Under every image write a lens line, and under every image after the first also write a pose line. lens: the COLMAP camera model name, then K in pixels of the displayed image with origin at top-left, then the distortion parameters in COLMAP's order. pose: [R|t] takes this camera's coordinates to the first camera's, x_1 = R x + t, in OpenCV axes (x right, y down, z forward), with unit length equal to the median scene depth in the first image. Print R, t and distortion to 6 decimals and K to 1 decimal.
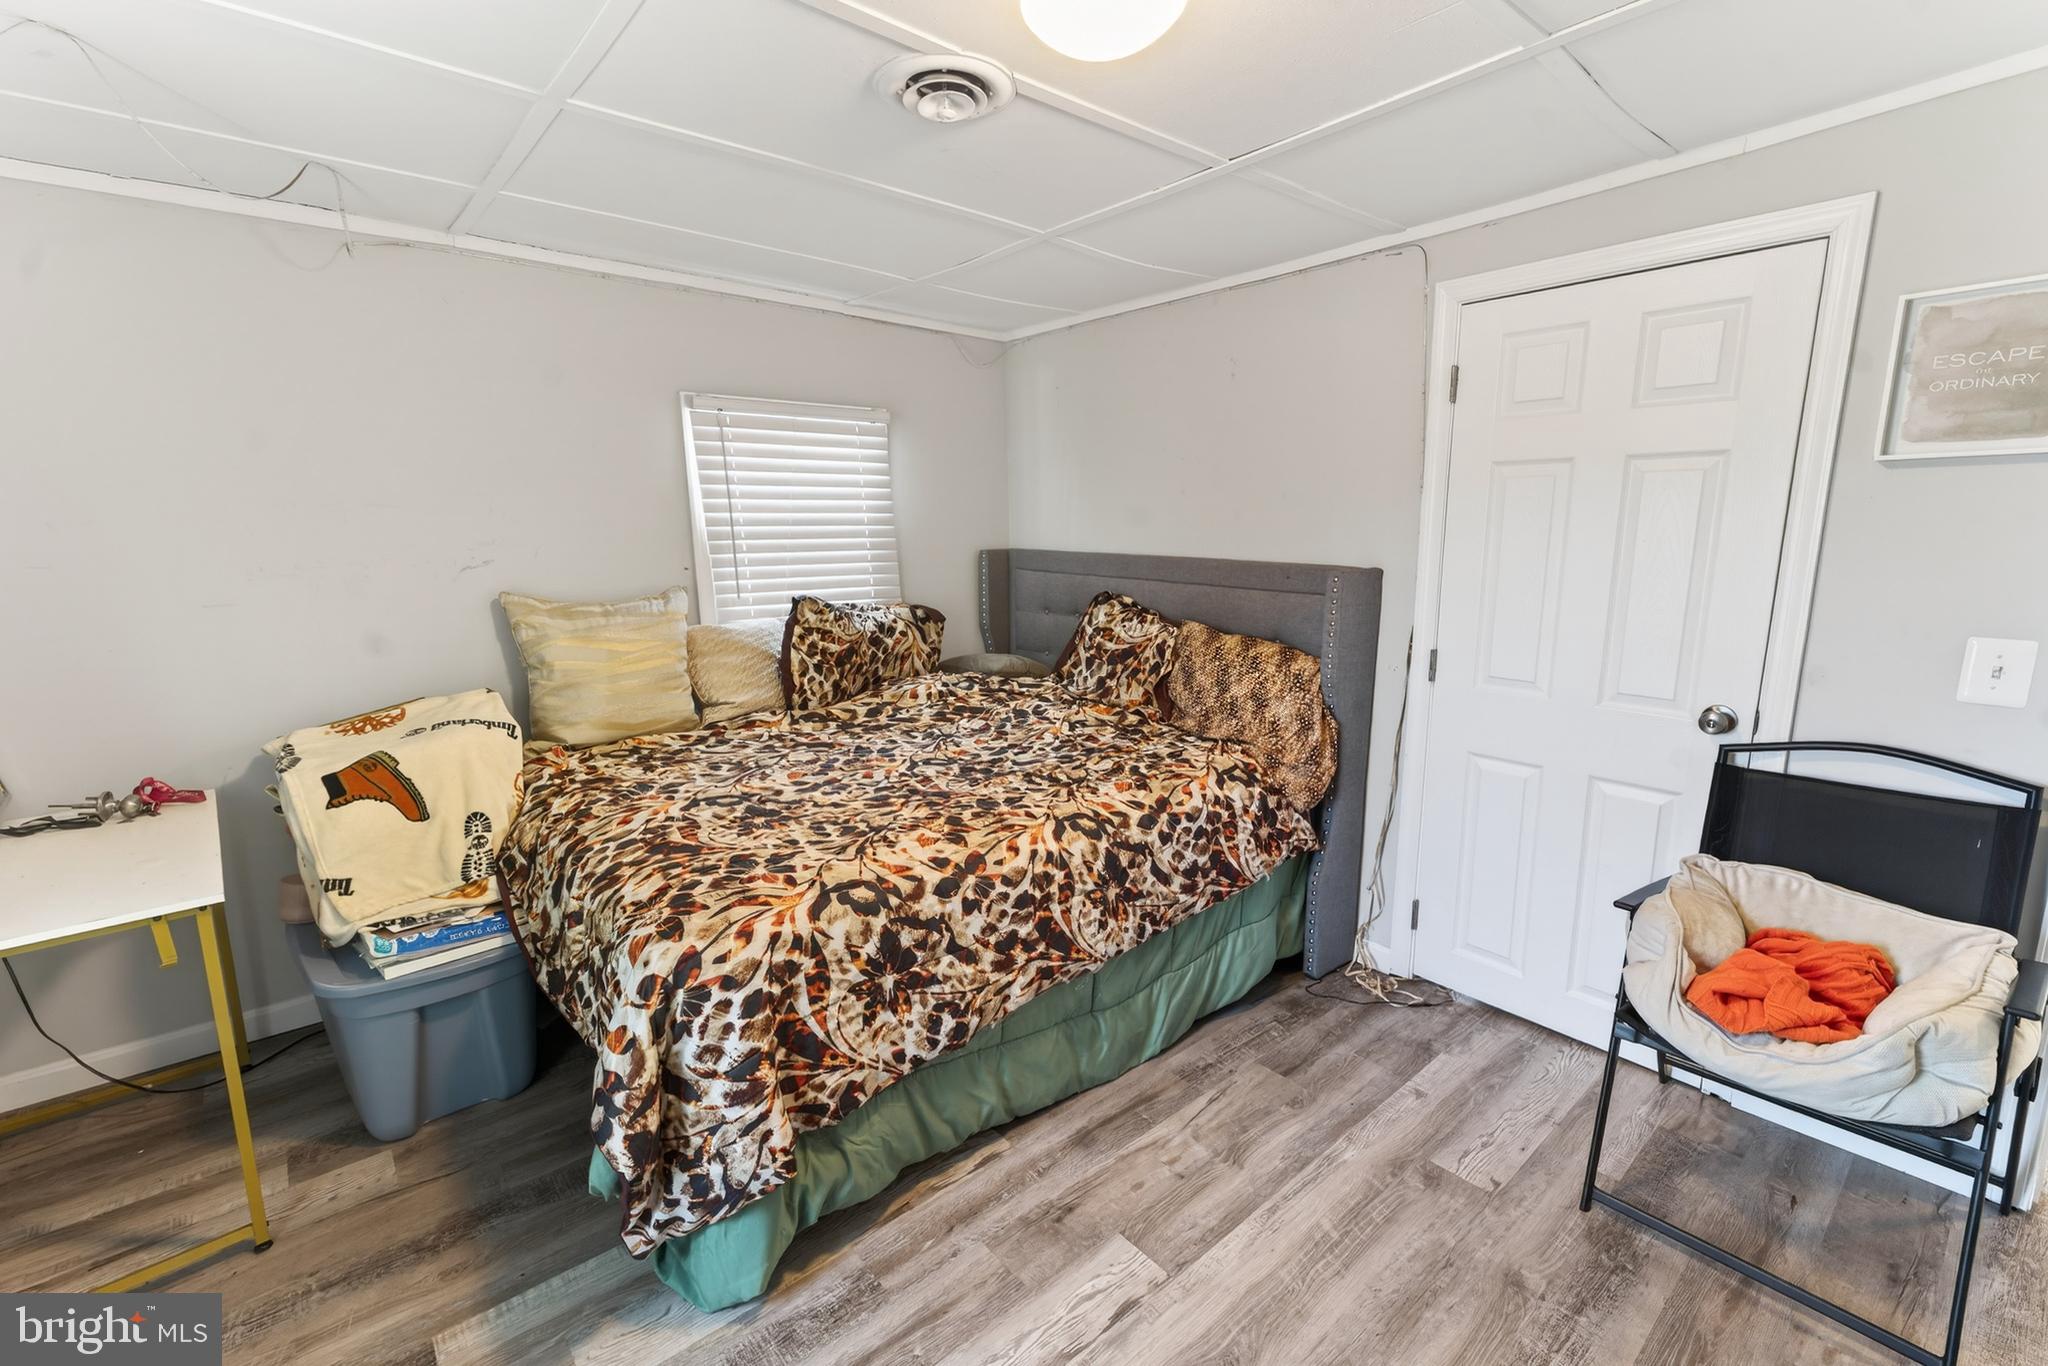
lens RADIAL K [[861.4, 0, 1024.0], [0, 861.4, 683.0], [0, 0, 1]] dist [-0.000783, -0.000232]
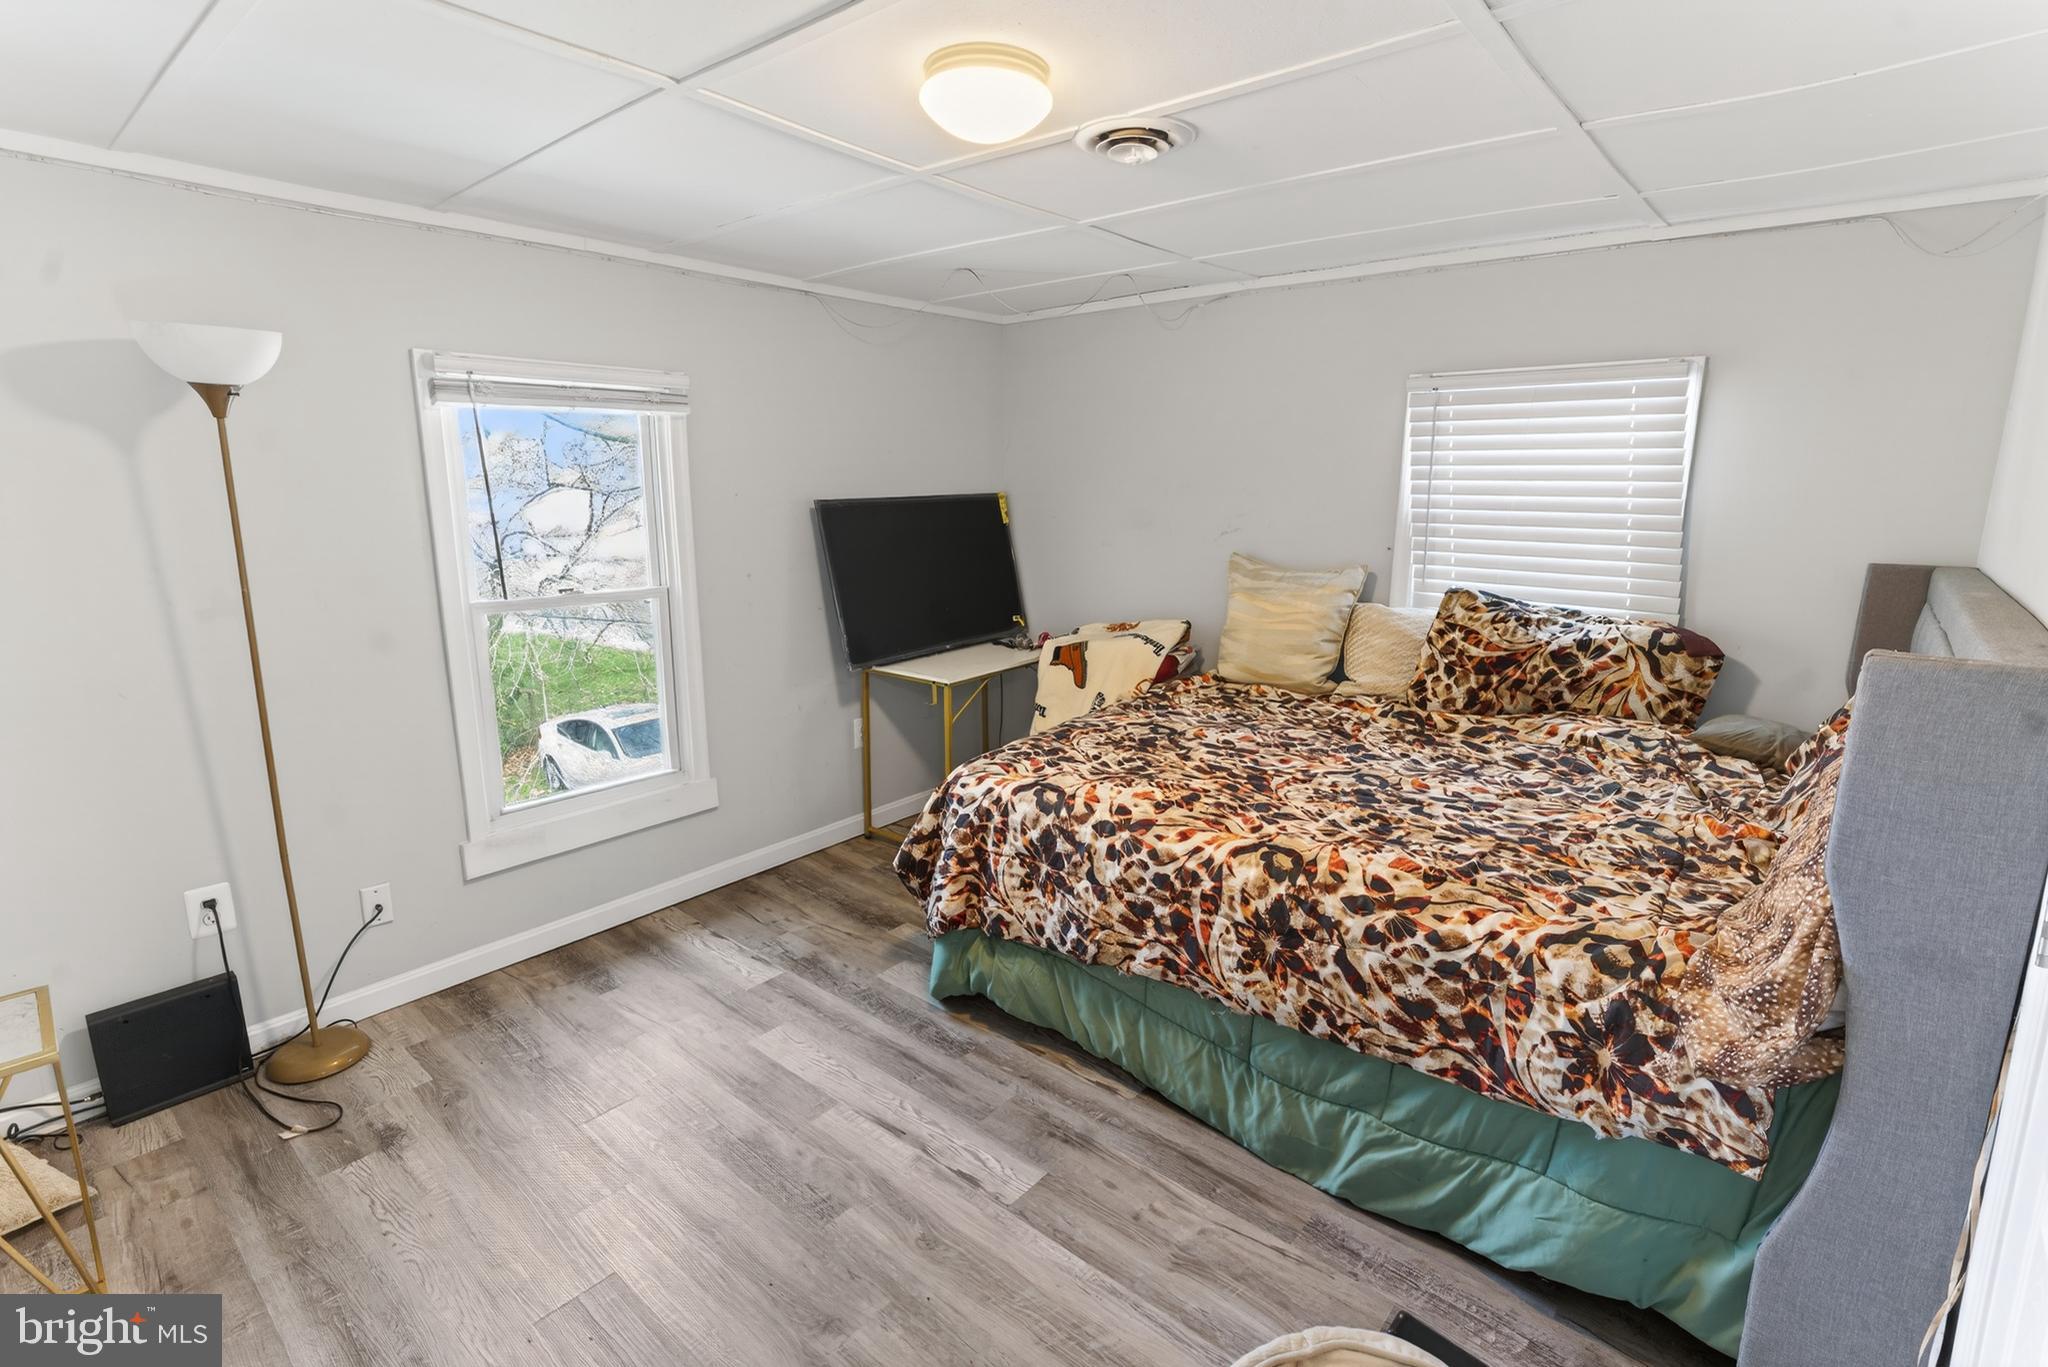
lens RADIAL K [[969.1, 0, 1024.0], [0, 969.1, 683.5], [0, 0, 1]] dist [-0.001509, -0.000765]
pose [[0.165014, 0.210558, -0.963554, 0.933193], [-0.193046, 0.964946, 0.177802, -0.135492], [0.967214, 0.156670, 0.199877, 0.511524]]
